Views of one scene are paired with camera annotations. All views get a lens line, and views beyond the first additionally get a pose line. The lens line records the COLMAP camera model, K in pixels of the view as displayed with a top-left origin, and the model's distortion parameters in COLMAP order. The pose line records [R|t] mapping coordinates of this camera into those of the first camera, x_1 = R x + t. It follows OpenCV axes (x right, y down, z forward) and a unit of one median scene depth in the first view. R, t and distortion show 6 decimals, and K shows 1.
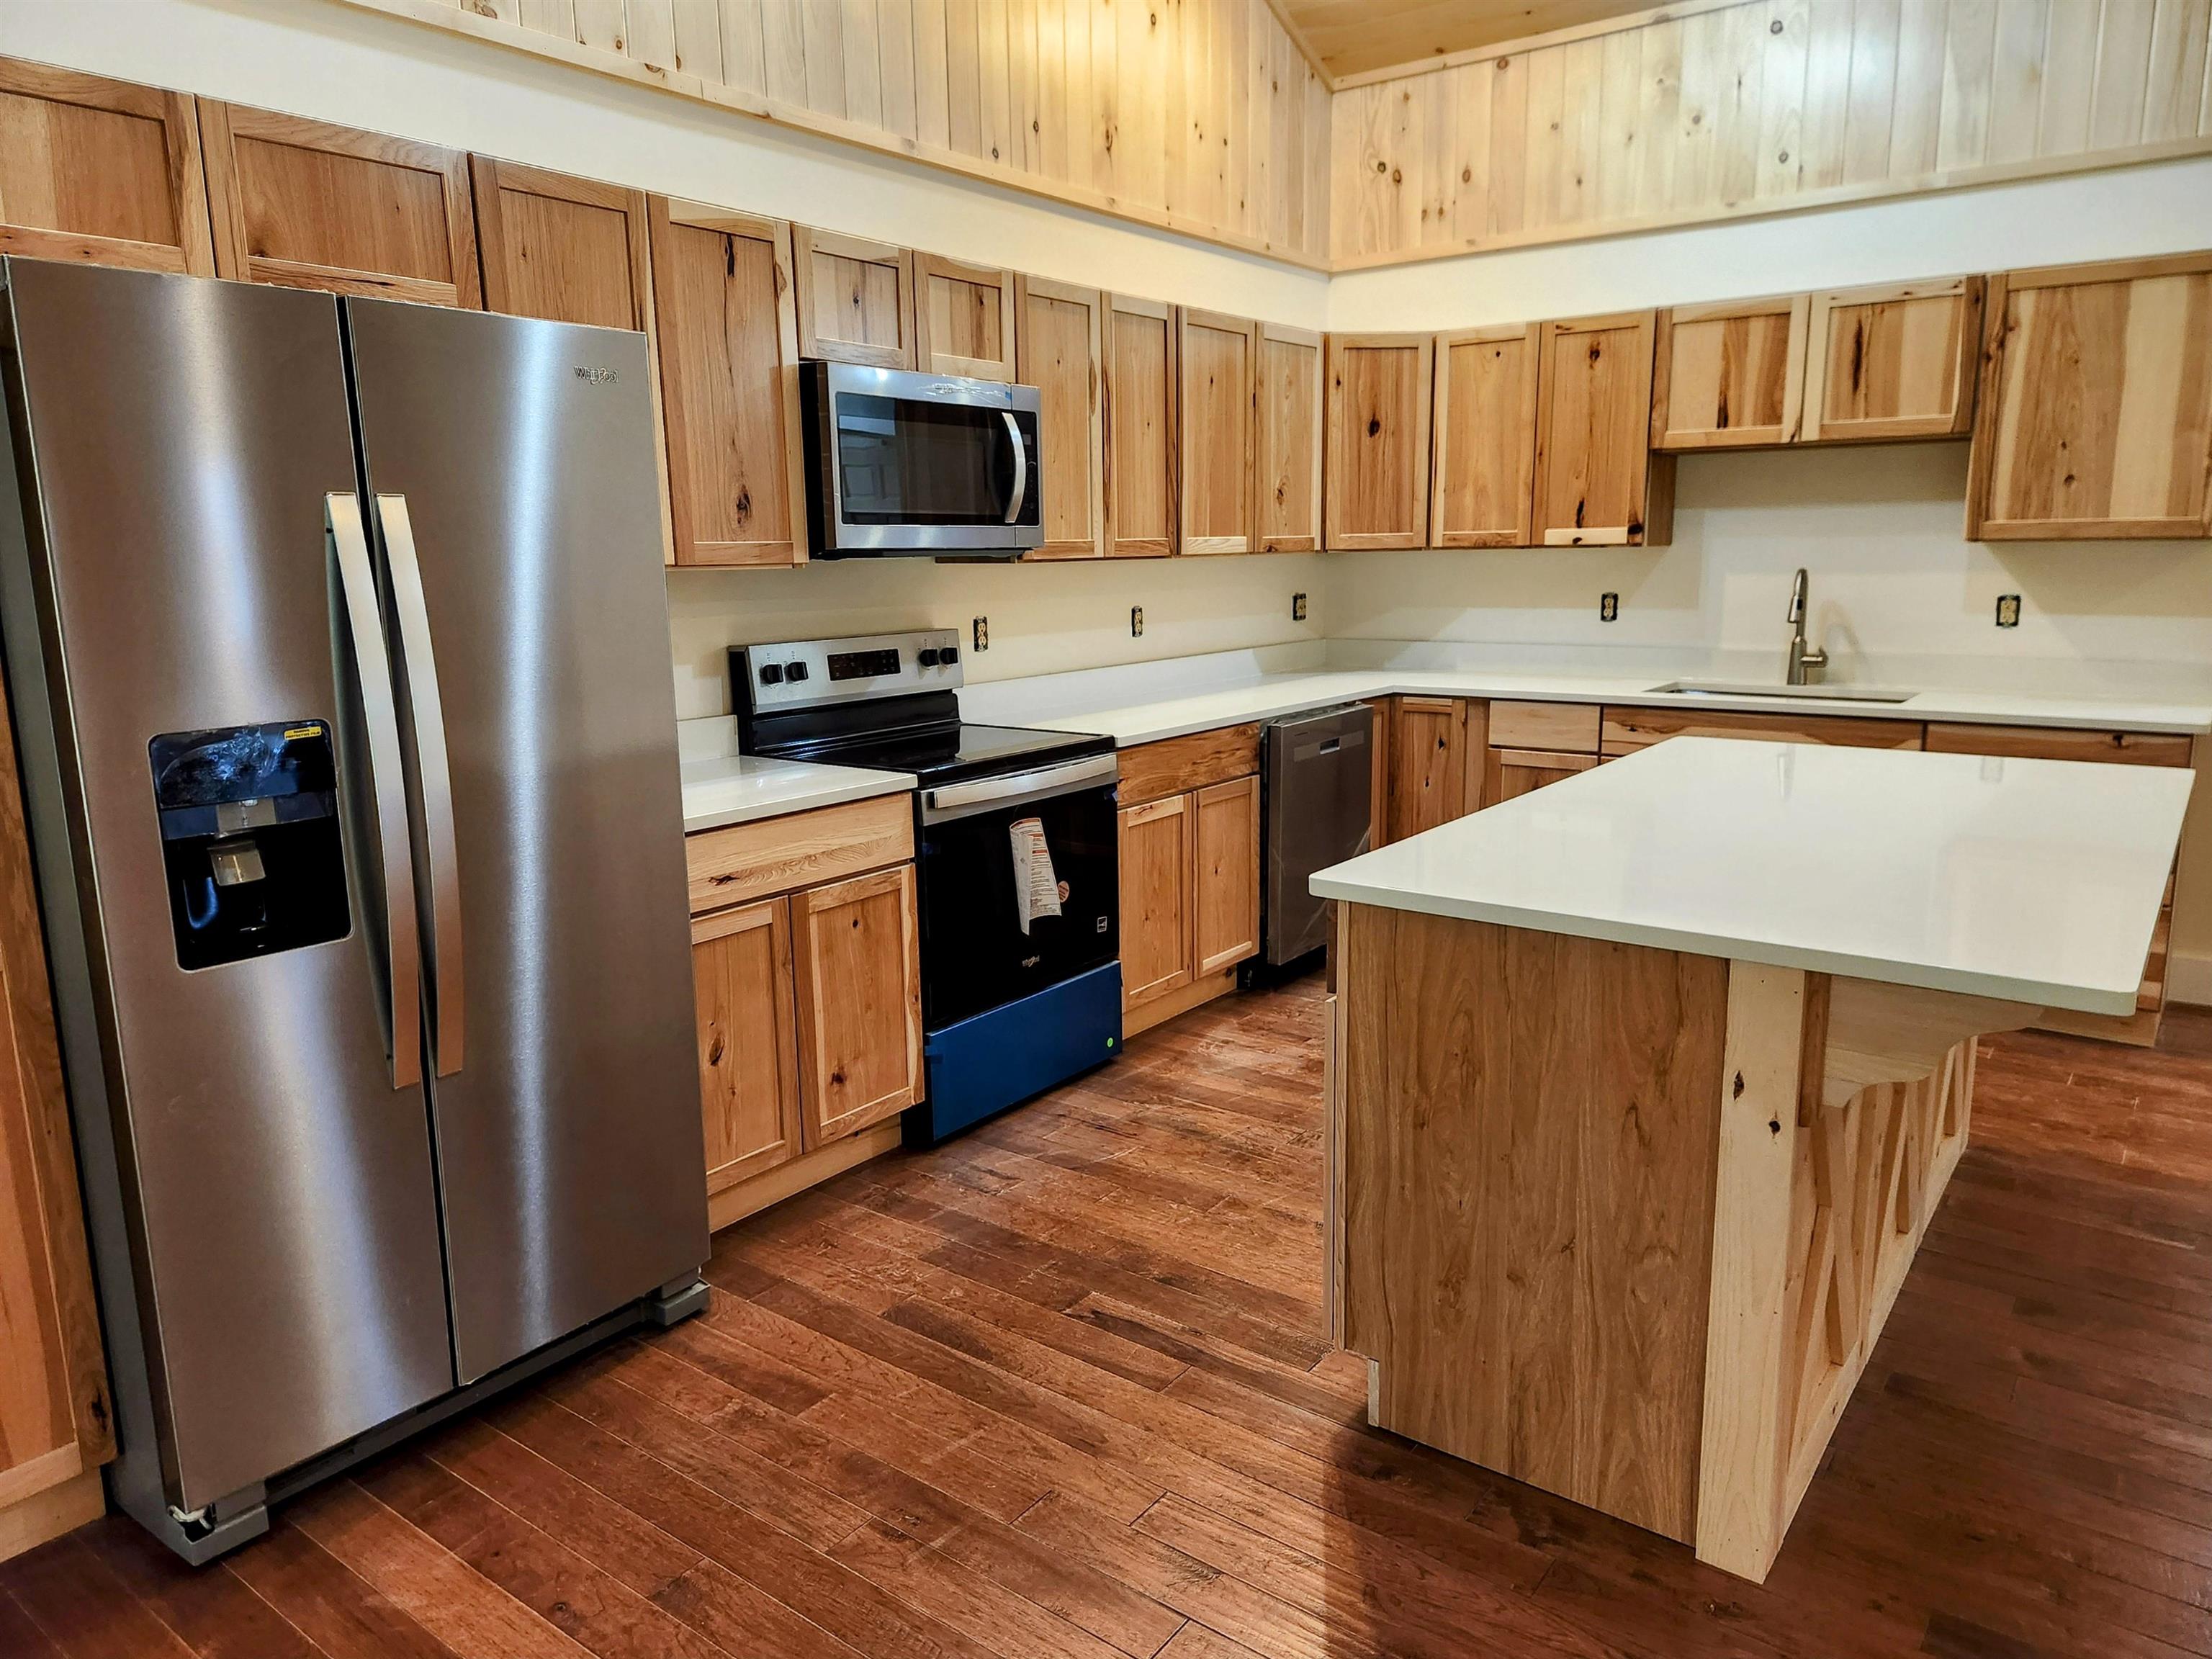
lens RADIAL K [[1487.9, 0, 1116.4], [0, 1487.9, 823.4], [0, 0, 1]] dist [0.034021, -0.036282]
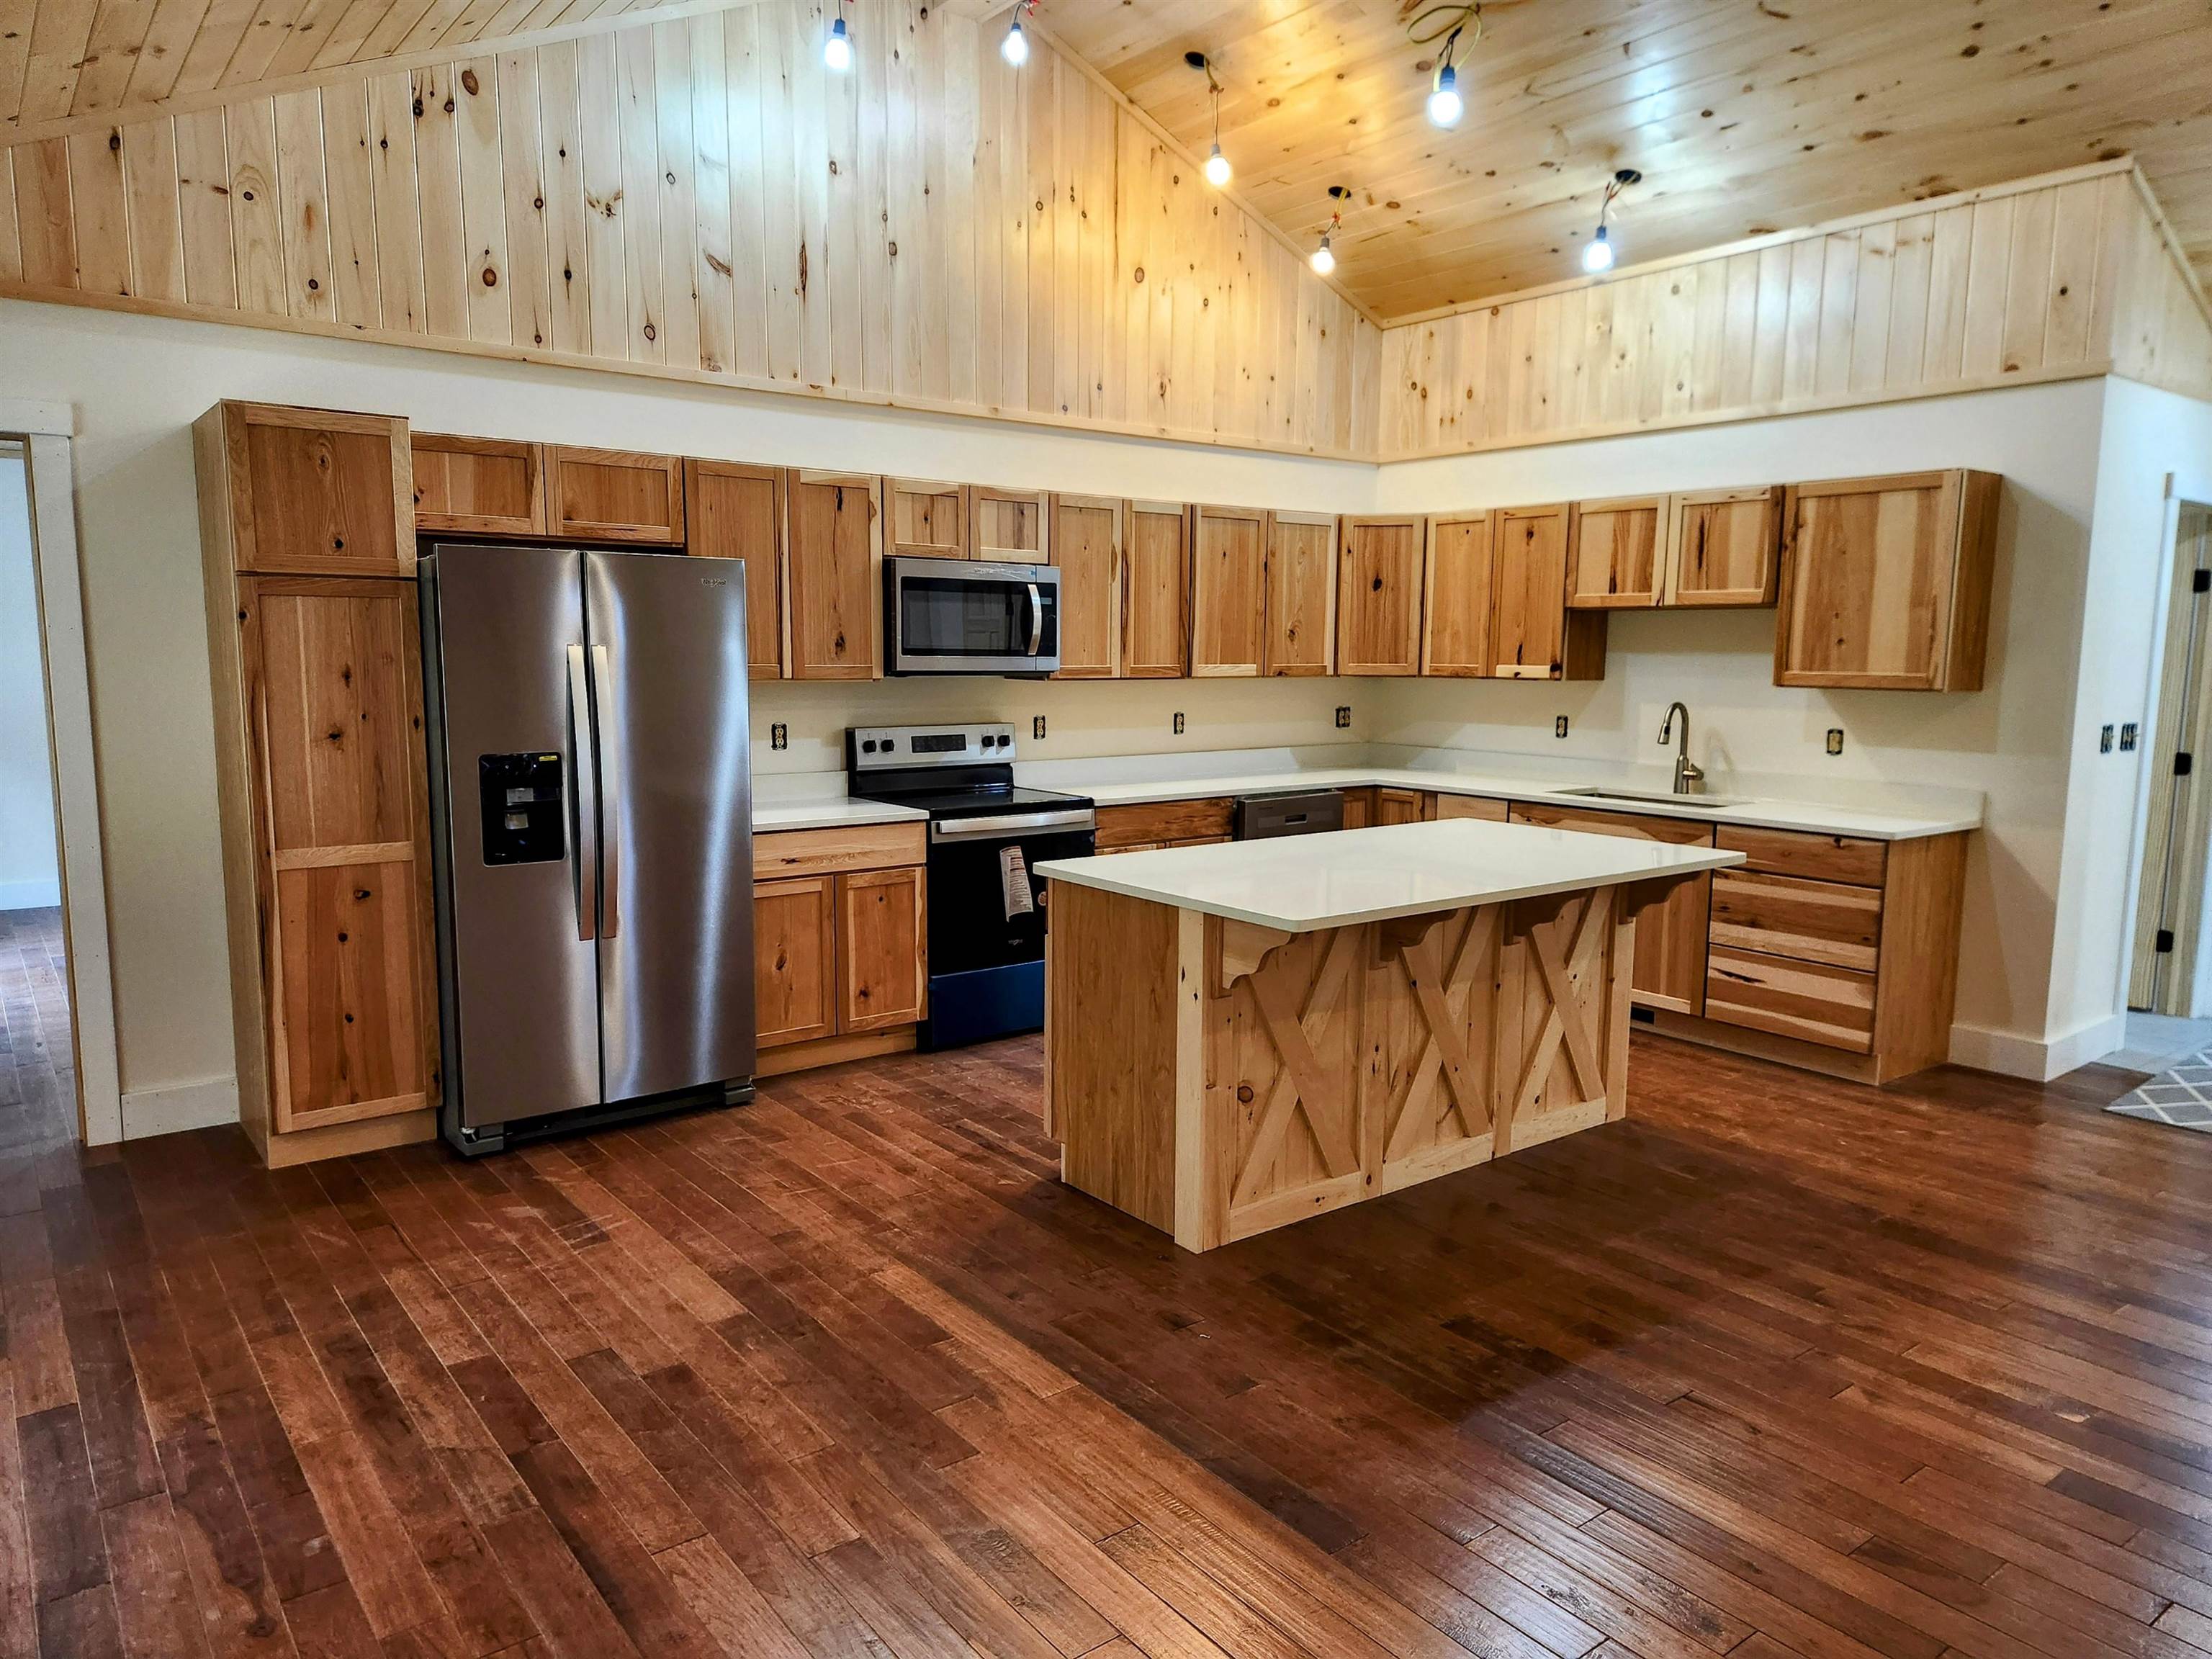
lens RADIAL K [[1487.9, 0, 1110.5], [0, 1487.9, 834.0], [0, 0, 1]] dist [0.034021, -0.036282]
pose [[0.964696, 0.057062, -0.257111, 0.408868], [-0.071877, 0.996229, -0.048589, 0.048718], [0.253369, 0.065354, 0.965160, -0.437006]]
